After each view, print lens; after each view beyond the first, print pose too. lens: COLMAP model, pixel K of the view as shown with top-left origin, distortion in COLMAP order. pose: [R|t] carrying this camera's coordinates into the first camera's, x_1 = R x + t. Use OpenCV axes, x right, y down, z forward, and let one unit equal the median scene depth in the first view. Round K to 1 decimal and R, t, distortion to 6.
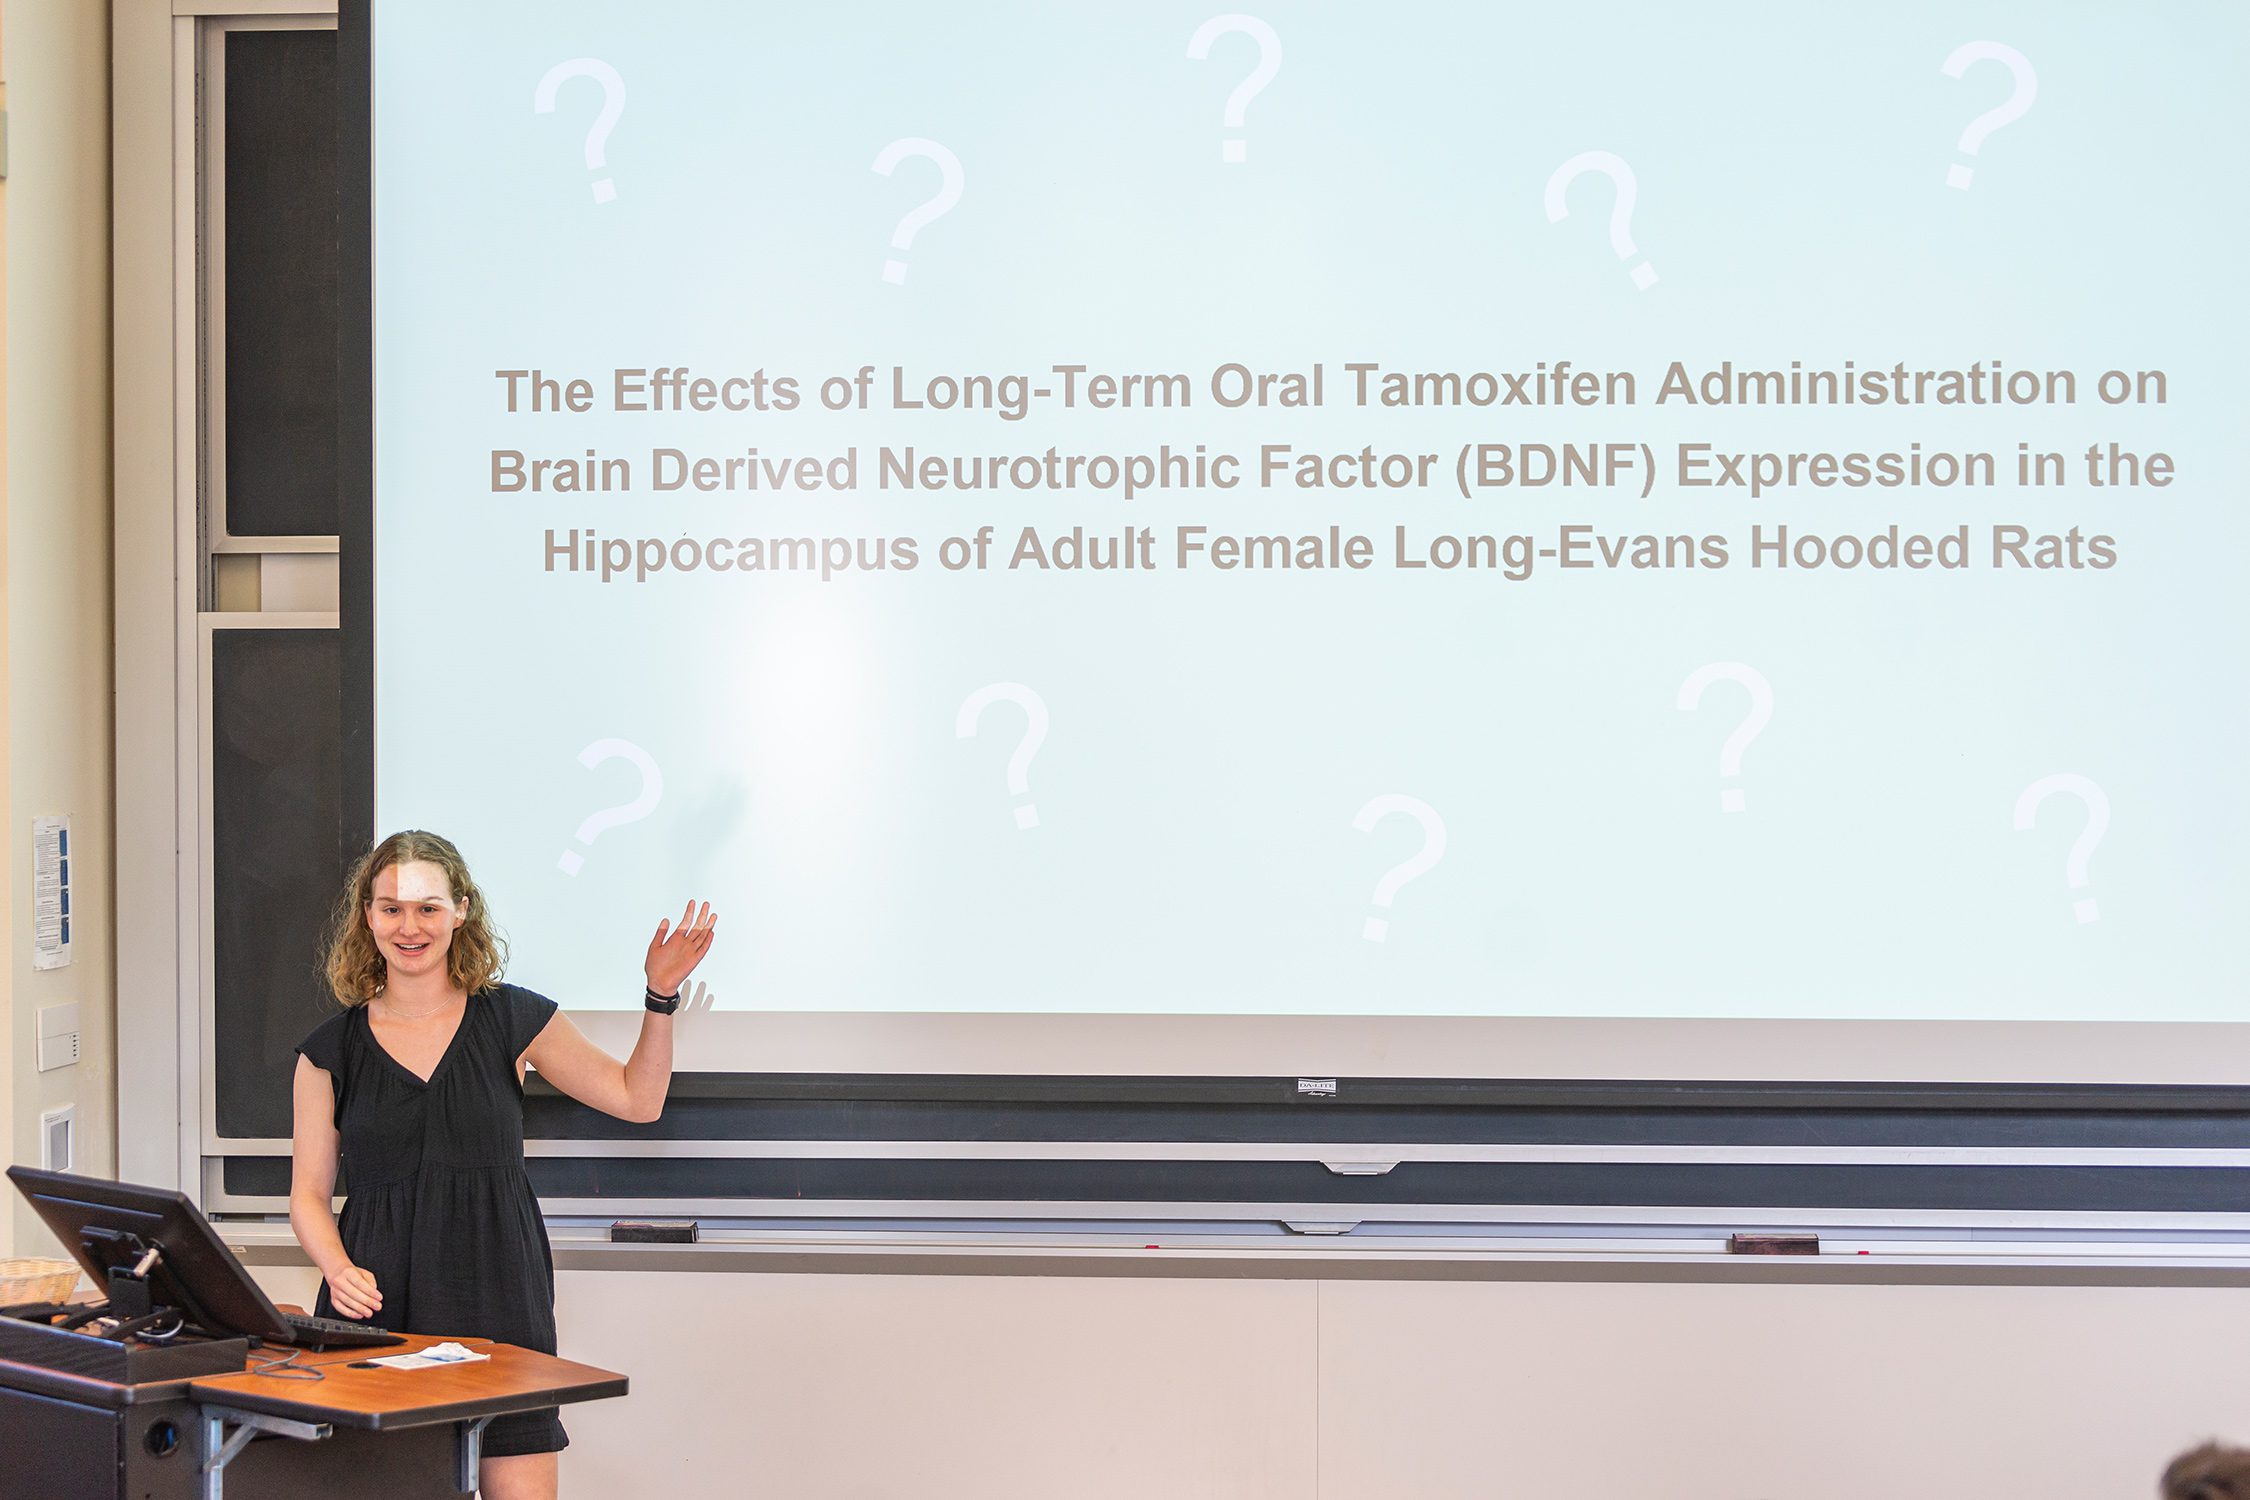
lens RADIAL K [[4657.5, 0, 1125.0], [0, 4657.5, 750.0], [0, 0, 1]] dist [-0.044318, 0.011940]
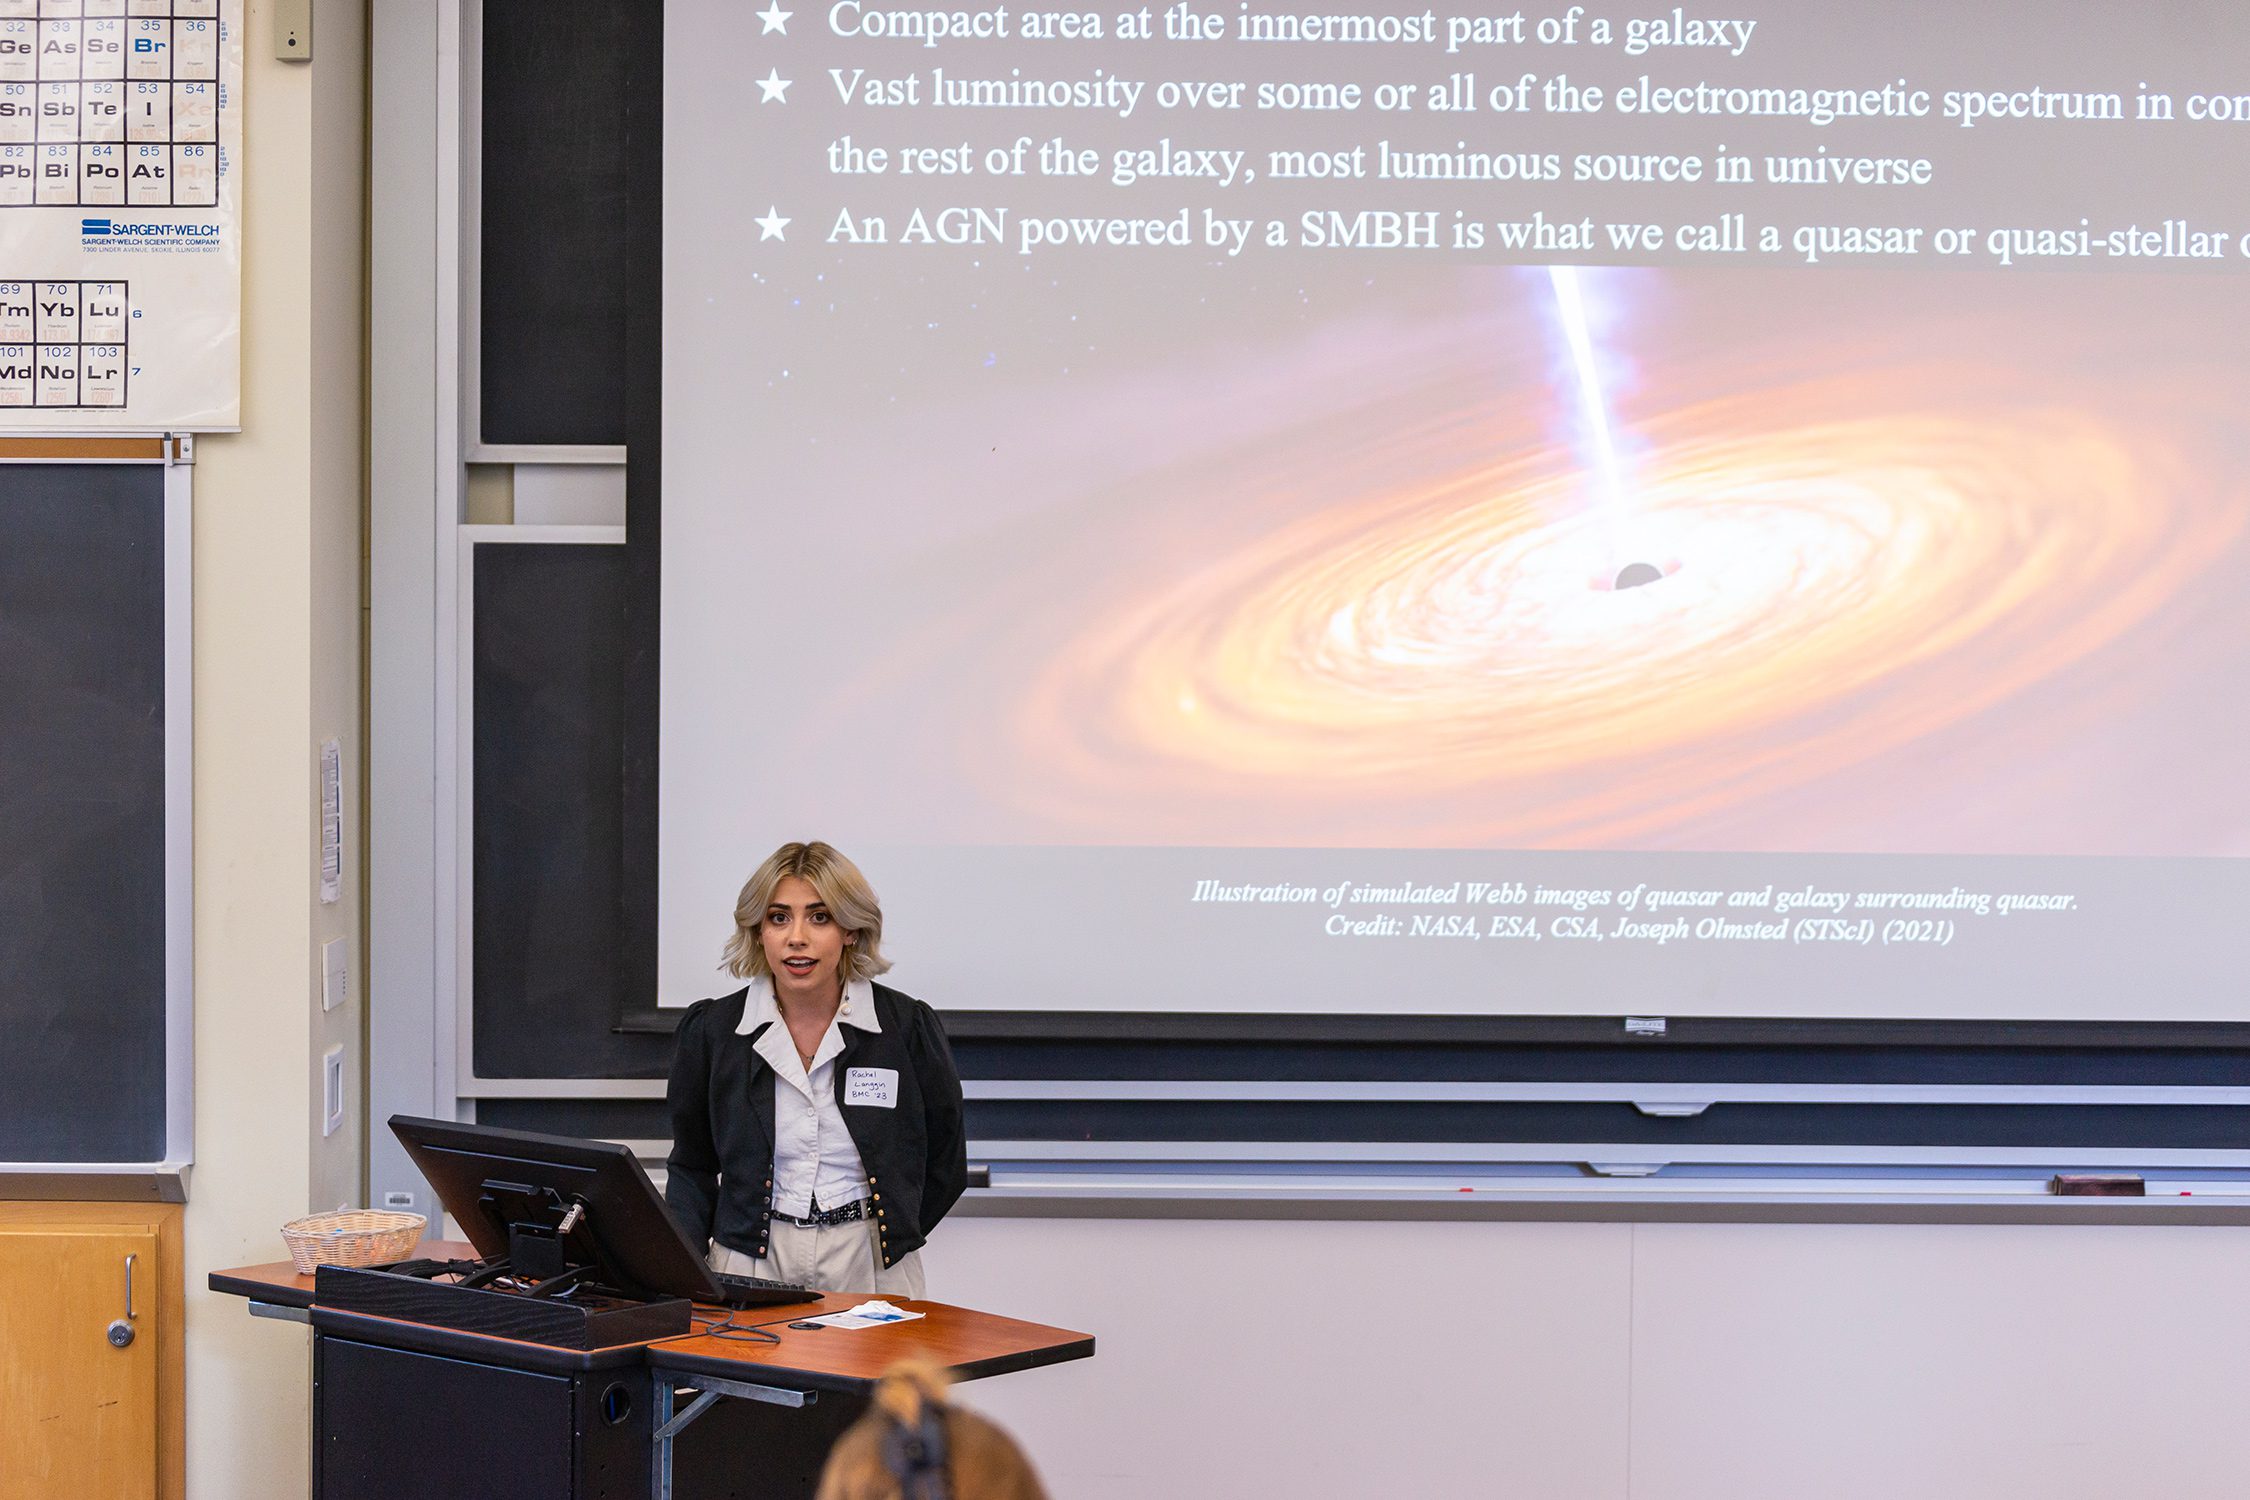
lens RADIAL K [[4657.5, 0, 1125.0], [0, 4657.5, 750.0], [0, 0, 1]] dist [-0.044318, 0.011940]
pose [[0.994774, 0.006509, 0.101896, -0.164804], [-0.008532, 0.999775, 0.019426, -0.003375], [-0.101747, -0.020194, 0.994605, 0.043217]]
